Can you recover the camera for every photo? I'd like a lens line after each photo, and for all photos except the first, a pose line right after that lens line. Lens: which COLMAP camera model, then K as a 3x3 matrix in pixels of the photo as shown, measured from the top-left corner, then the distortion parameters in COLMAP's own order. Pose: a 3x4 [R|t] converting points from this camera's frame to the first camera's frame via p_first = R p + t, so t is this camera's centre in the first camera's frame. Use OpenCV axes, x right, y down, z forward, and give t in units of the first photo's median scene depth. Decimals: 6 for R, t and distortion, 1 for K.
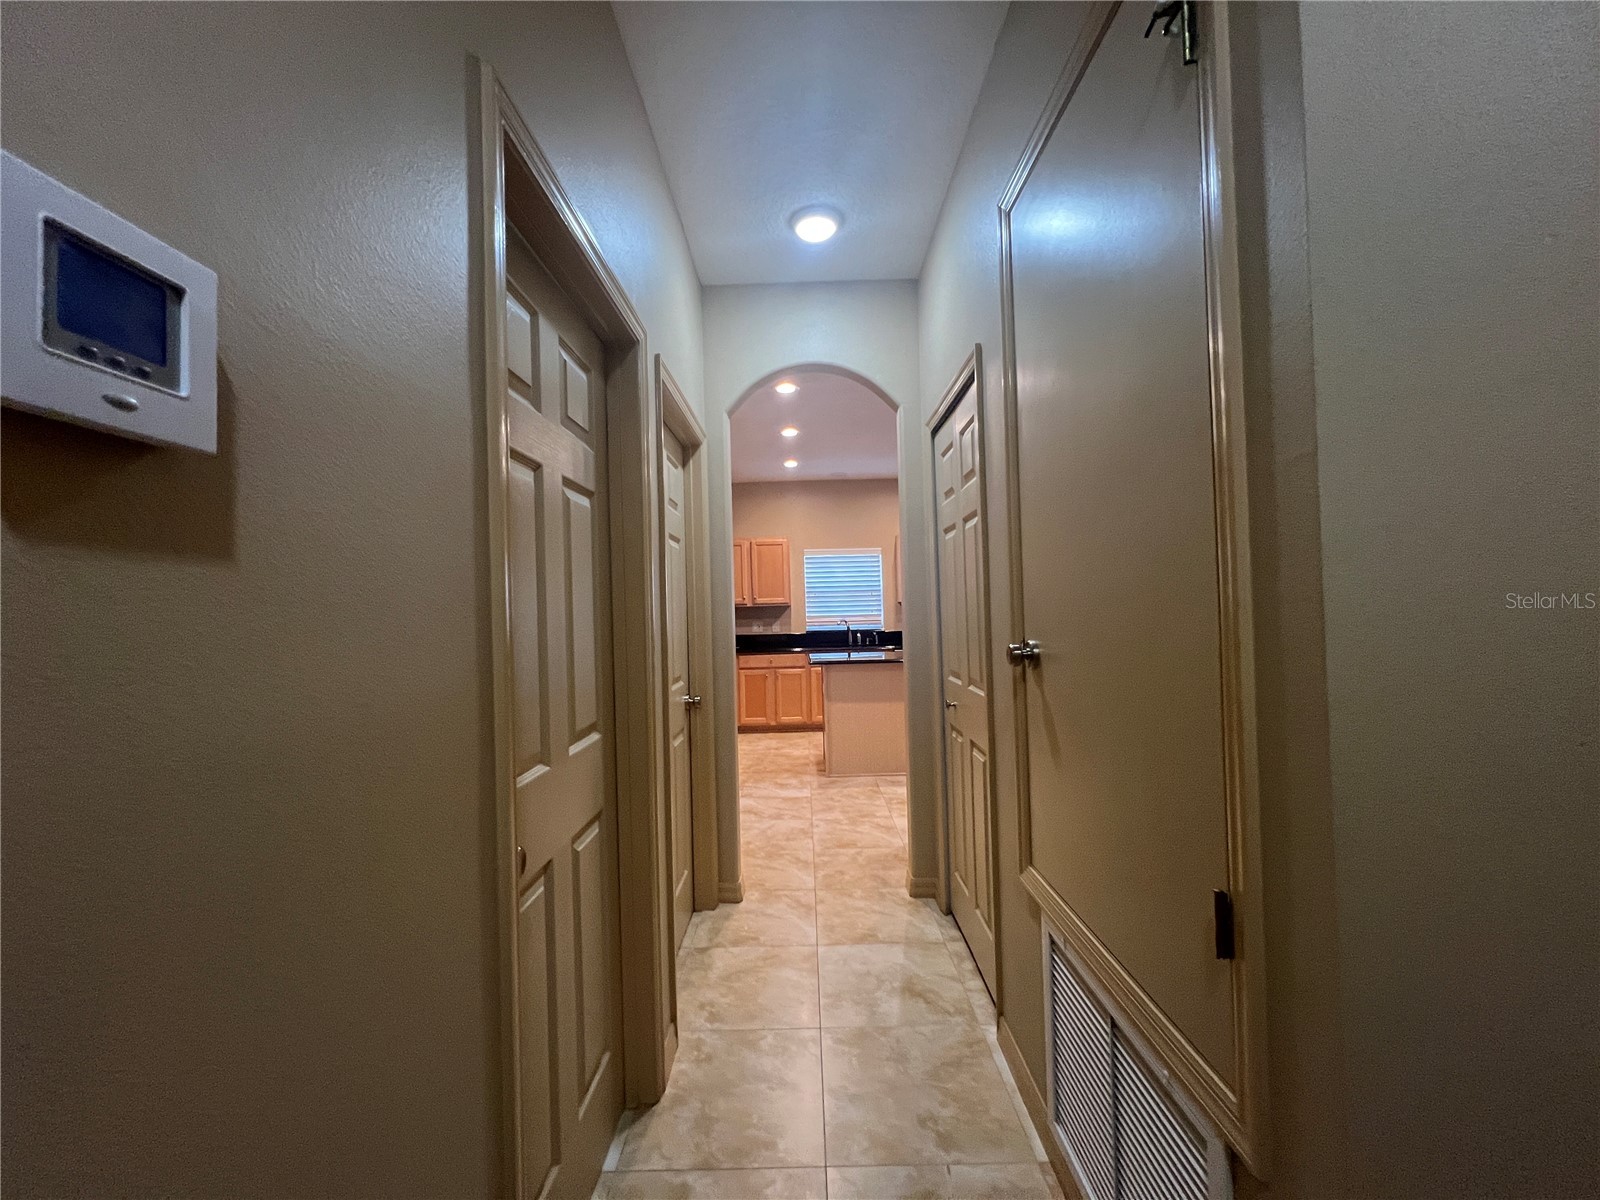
lens RADIAL K [[642.4, 0, 800.6], [0, 642.4, 600.0], [0, 0, 1]] dist [-0.000875, -0.000069]
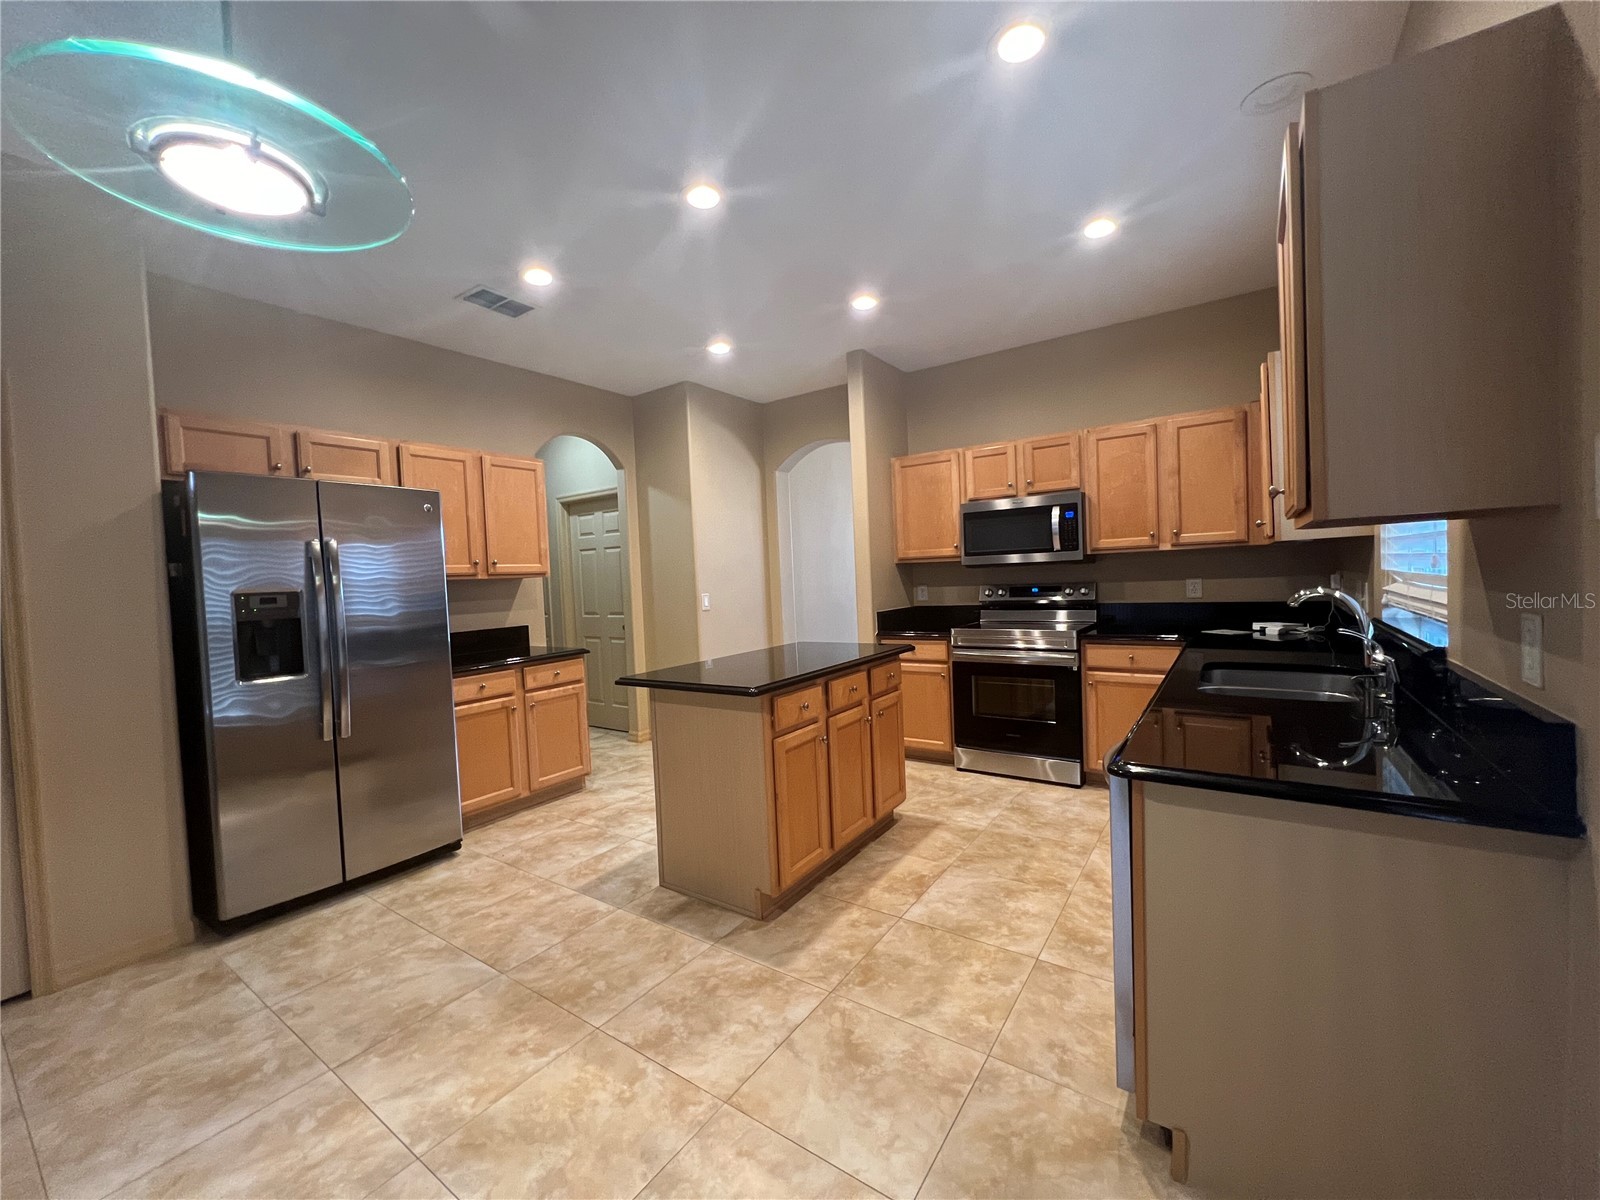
lens RADIAL K [[641.4, 0, 800.2], [0, 641.4, 598.6], [0, 0, 1]] dist [0.001950, 0.000312]
pose [[-0.562313, 0.082624, -0.822787, 0.904079], [0.073439, 0.996054, 0.049834, 0.006791], [0.823657, -0.032402, -0.566161, 2.006984]]
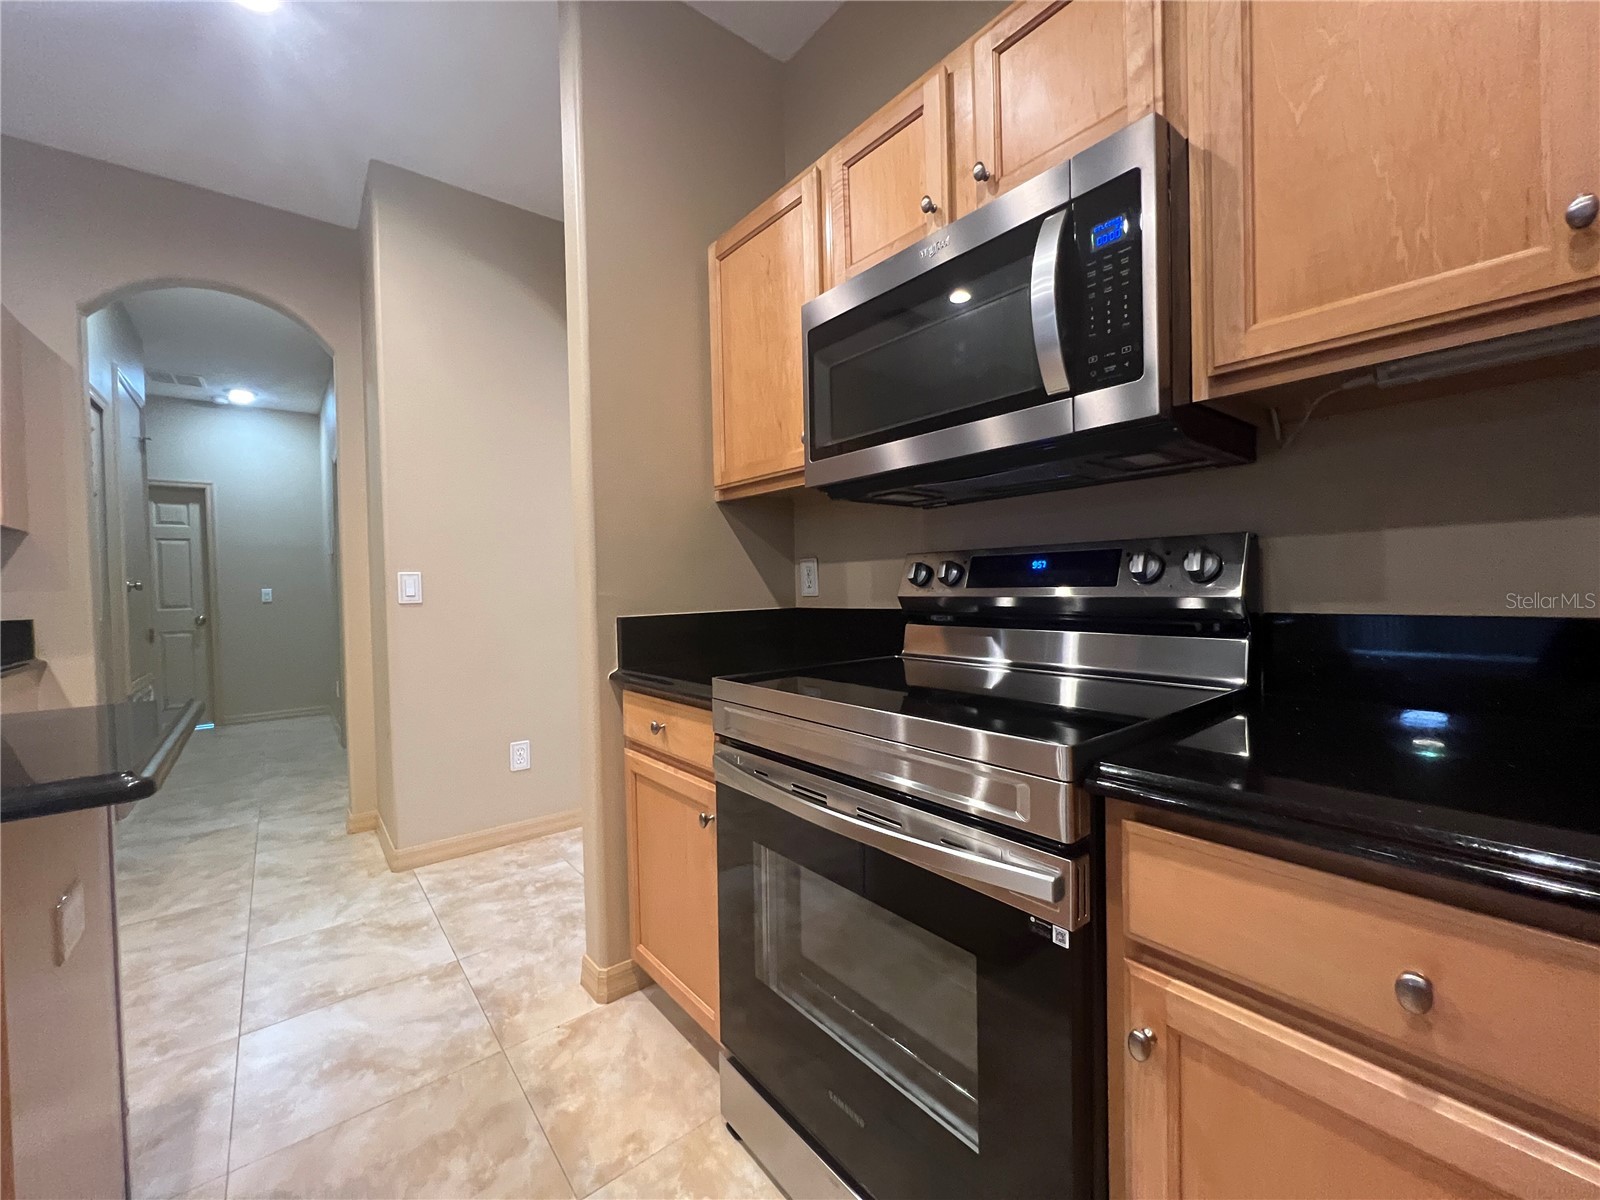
lens RADIAL K [[642.4, 0, 798.8], [0, 642.4, 596.6], [0, 0, 1]] dist [-0.000875, -0.000069]
pose [[-0.773341, 0.058034, -0.631328, -0.017340], [0.055934, 0.998164, 0.023238, 0.087010], [0.631517, -0.017342, -0.775168, 1.887287]]
